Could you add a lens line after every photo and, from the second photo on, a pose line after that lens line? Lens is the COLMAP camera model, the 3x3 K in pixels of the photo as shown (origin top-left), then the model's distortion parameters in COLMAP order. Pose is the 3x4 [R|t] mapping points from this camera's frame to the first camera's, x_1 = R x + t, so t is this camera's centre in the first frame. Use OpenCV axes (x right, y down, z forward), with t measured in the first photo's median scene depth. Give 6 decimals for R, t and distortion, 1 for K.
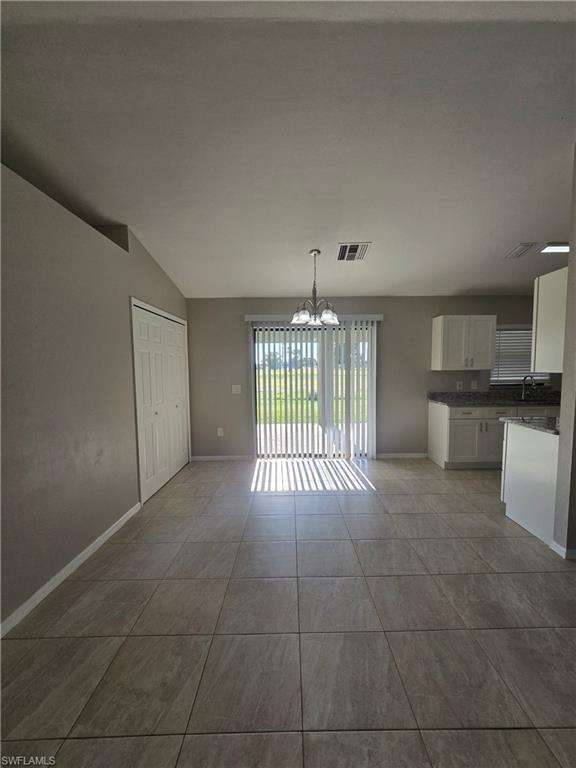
lens RADIAL K [[317.8, 0, 297.6], [0, 317.8, 390.9], [0, 0, 1]] dist [0.000032, 0.000222]
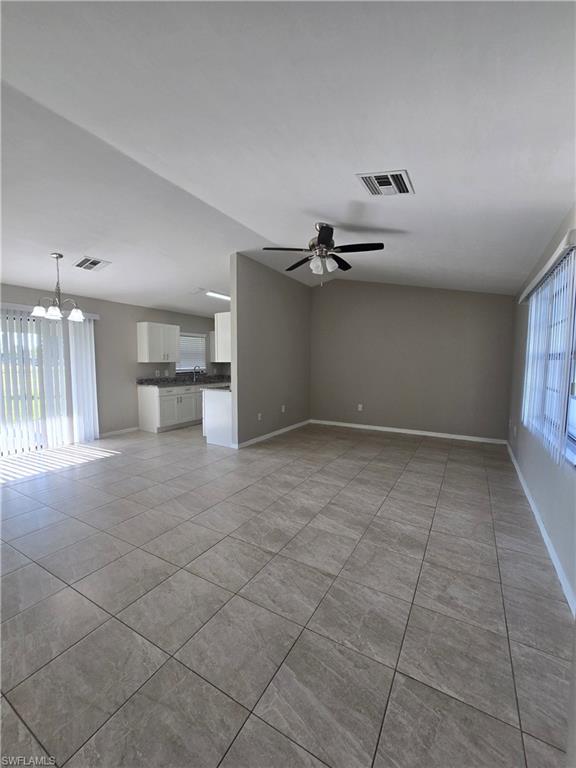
lens RADIAL K [[313.8, 0, 293.4], [0, 313.8, 385.7], [0, 0, 1]] dist [-0.002263, 0.000087]
pose [[0.507411, -0.054162, 0.860000, -0.473061], [0.057541, 0.997925, 0.028898, 0.039554], [-0.859781, 0.034822, 0.509475, -0.256092]]
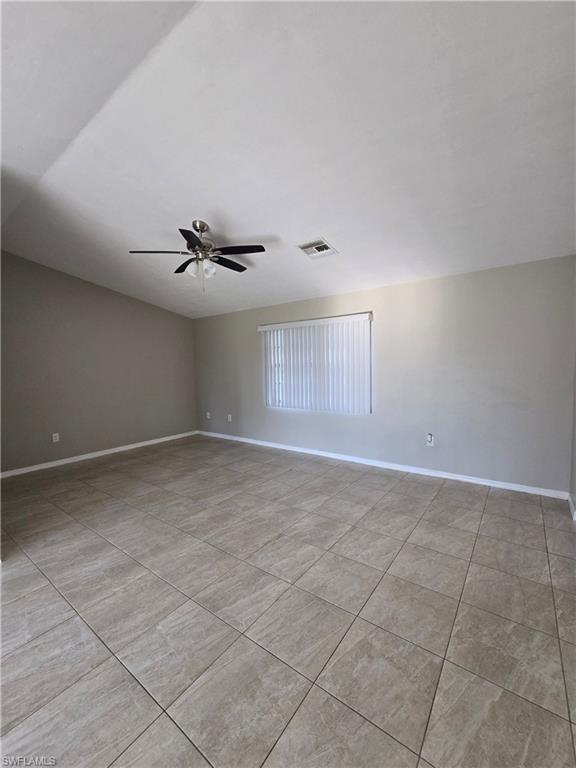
lens RADIAL K [[313.8, 0, 293.4], [0, 313.8, 385.7], [0, 0, 1]] dist [-0.002263, 0.000087]
pose [[-0.796713, -0.012620, 0.604226, -0.322357], [0.077595, 0.989371, 0.122978, -0.056047], [-0.599356, 0.144863, -0.787266, 0.710655]]
